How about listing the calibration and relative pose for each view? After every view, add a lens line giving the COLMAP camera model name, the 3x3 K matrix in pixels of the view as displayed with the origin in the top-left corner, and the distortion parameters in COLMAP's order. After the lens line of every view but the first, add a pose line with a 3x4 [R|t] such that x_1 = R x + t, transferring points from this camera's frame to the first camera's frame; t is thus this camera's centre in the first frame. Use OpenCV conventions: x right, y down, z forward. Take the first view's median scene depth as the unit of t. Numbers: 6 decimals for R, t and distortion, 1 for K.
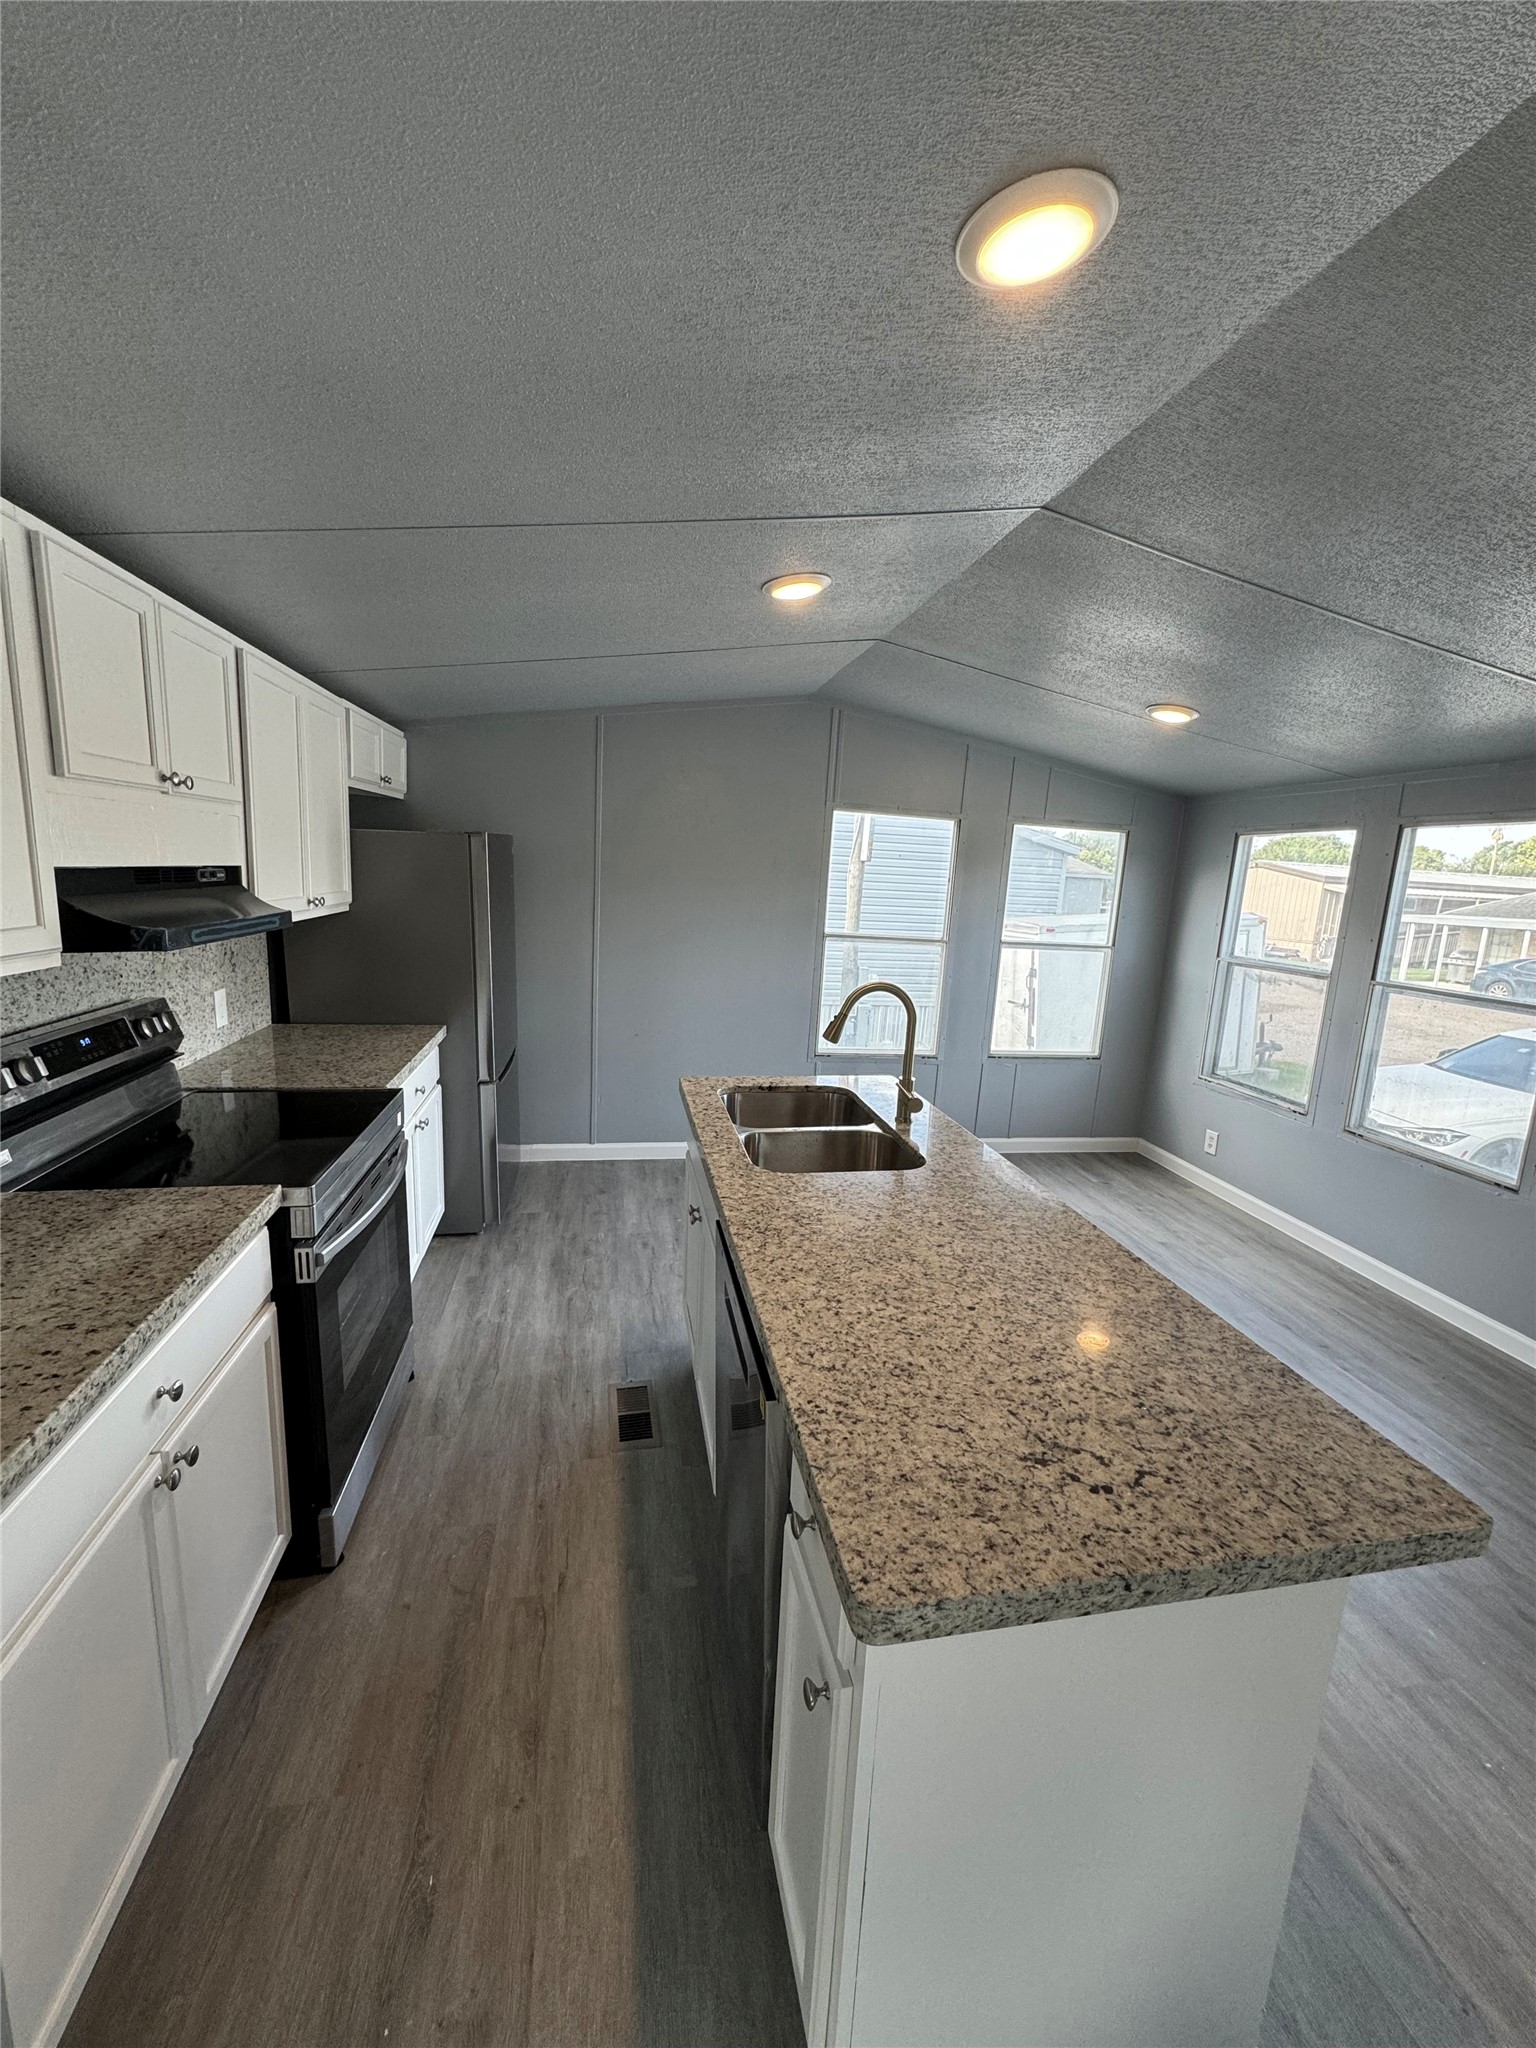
lens RADIAL K [[814.0, 0, 773.0], [0, 814.0, 1024.3], [0, 0, 1]] dist [-0.002558, 0.000905]
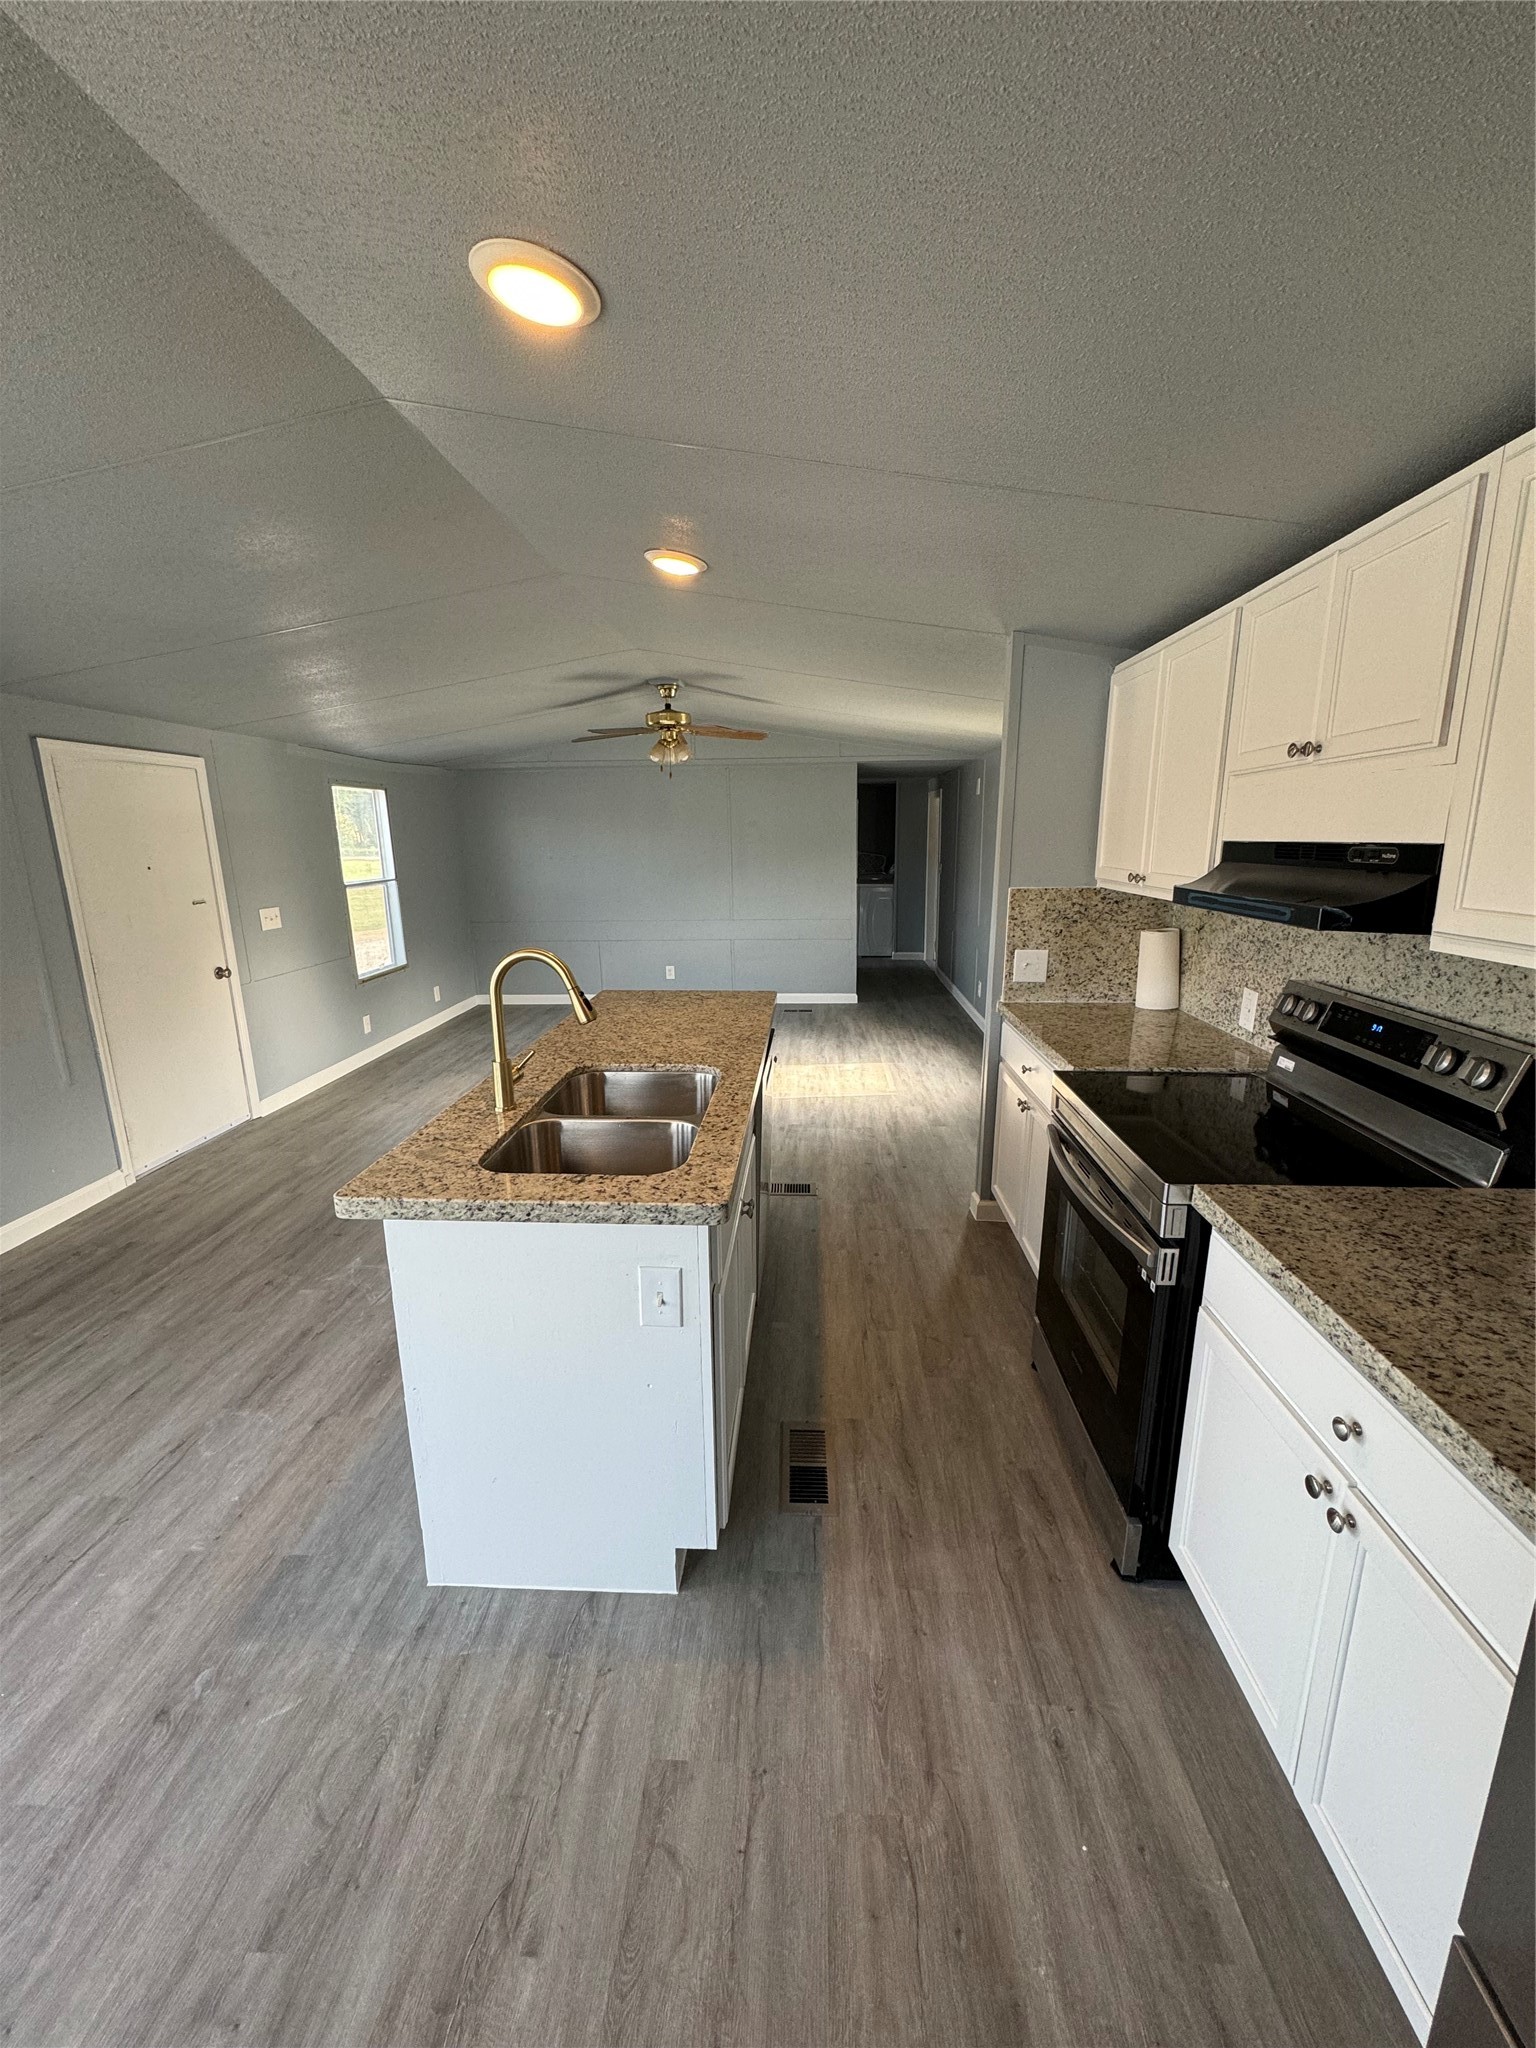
lens RADIAL K [[814.0, 0, 772.0], [0, 814.0, 1025.6], [0, 0, 1]] dist [-0.002558, 0.000905]
pose [[-0.968718, -0.096131, 0.228790, -0.298130], [0.006324, 0.912065, 0.409997, -0.310488], [-0.248085, 0.398618, -0.882926, 1.647645]]
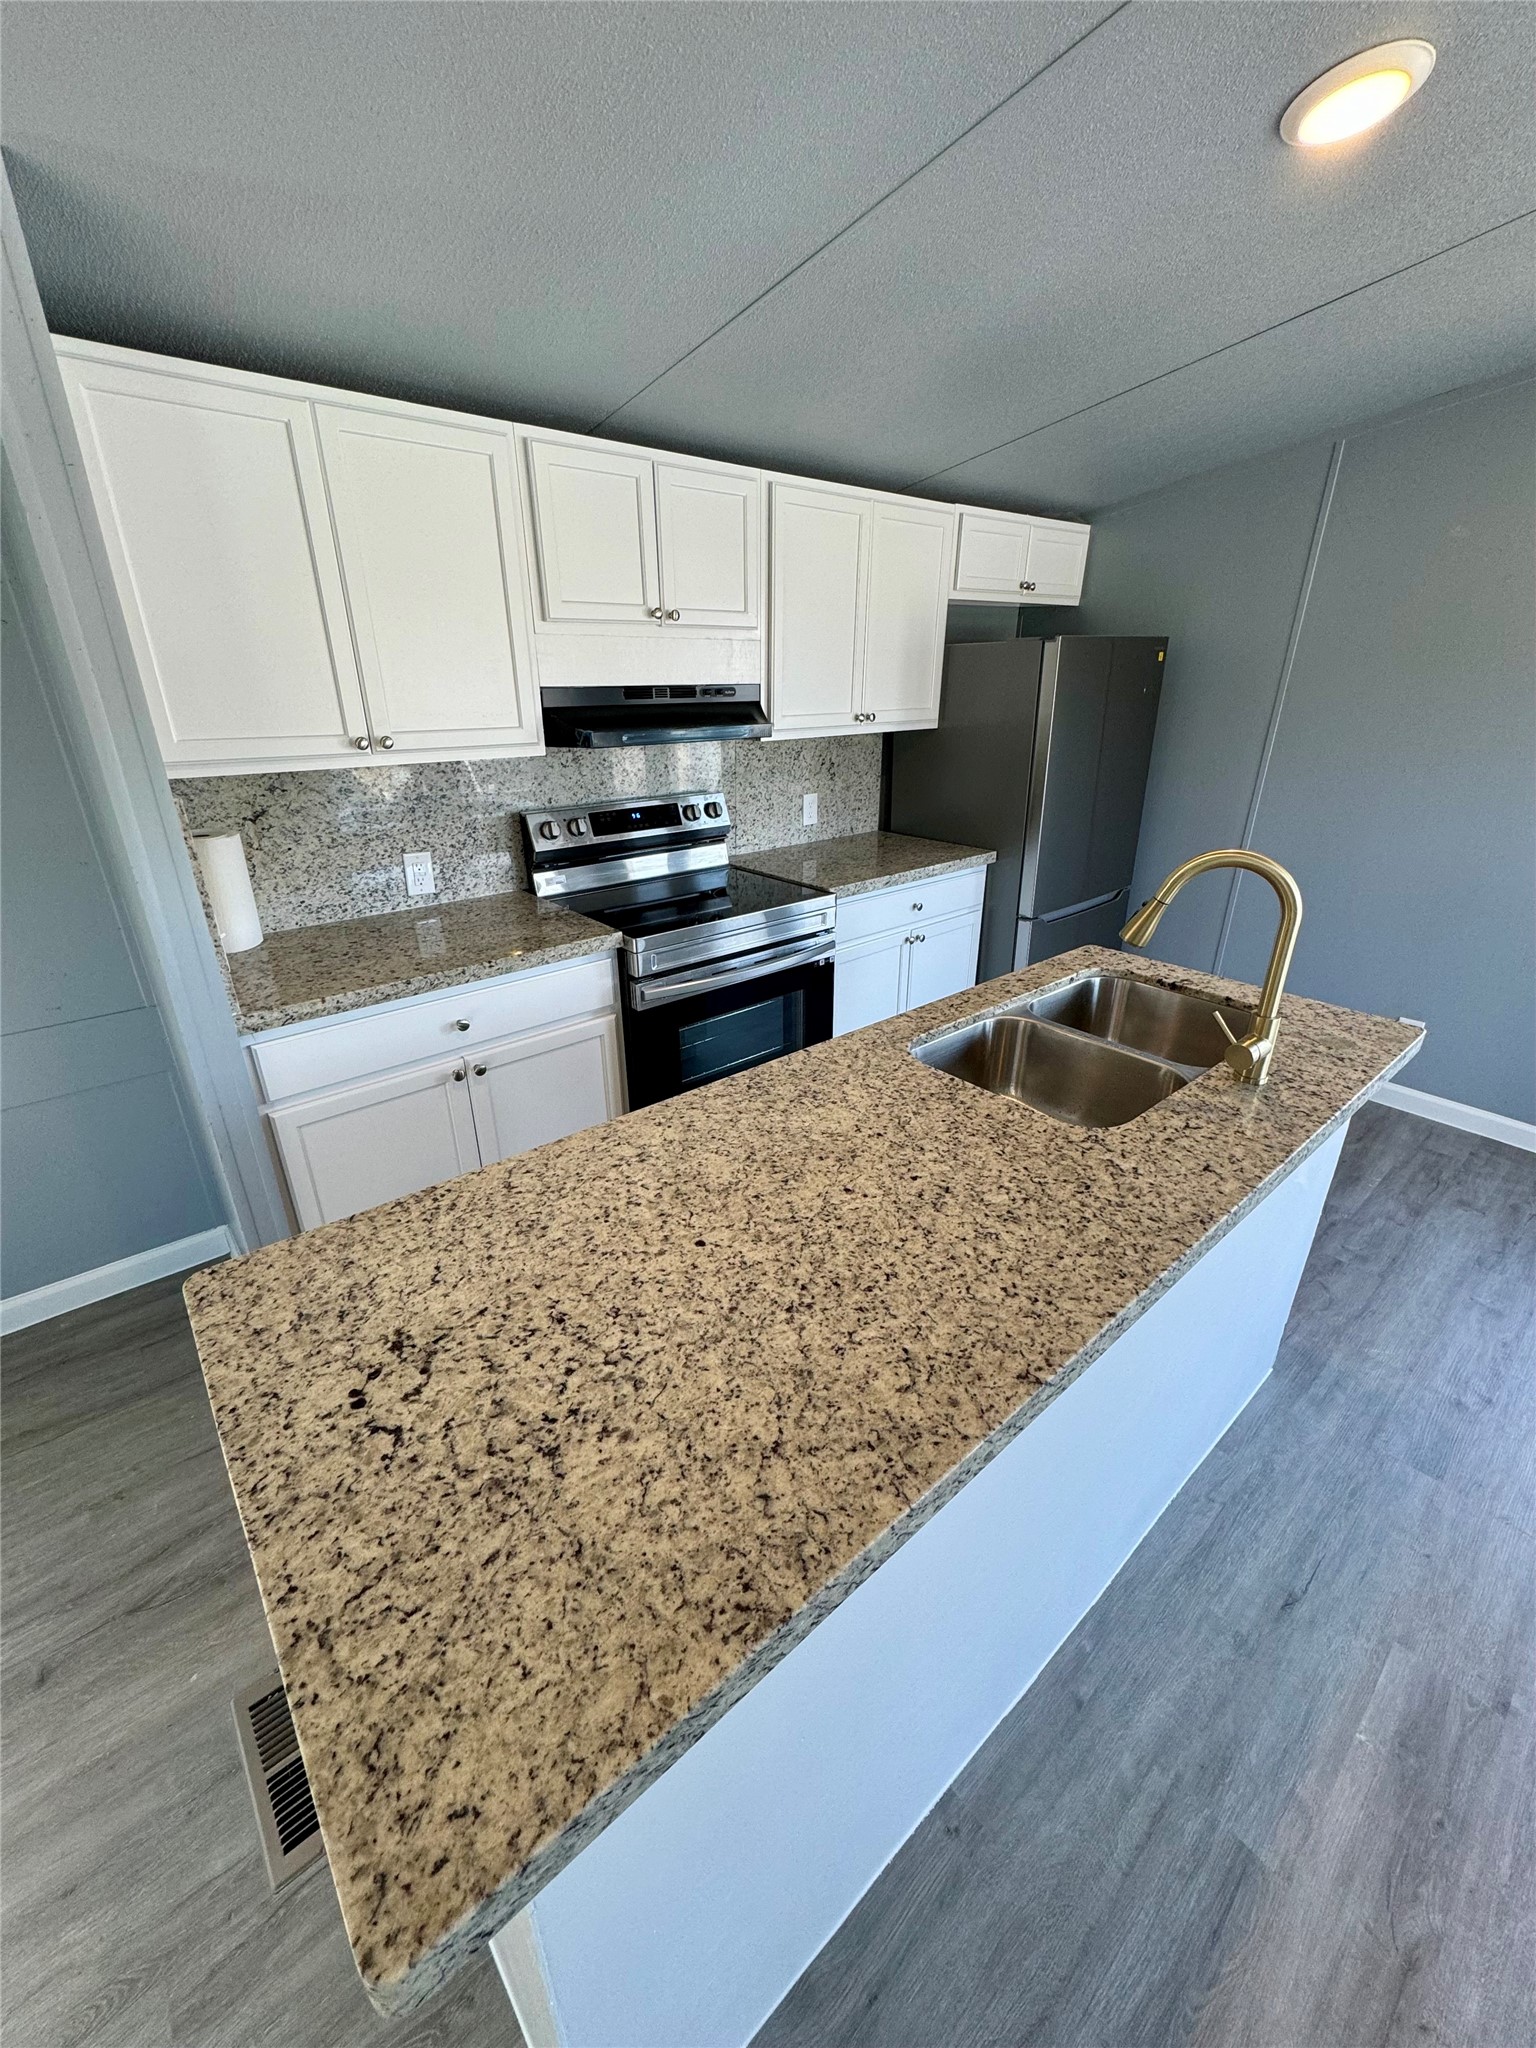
lens RADIAL K [[814.0, 0, 774.9], [0, 814.0, 1025.6], [0, 0, 1]] dist [-0.002558, 0.000905]
pose [[0.488772, 0.300833, -0.818903, 0.476128], [-0.136713, 0.953480, 0.268673, -0.036799], [0.861633, -0.019365, 0.507162, 0.377253]]
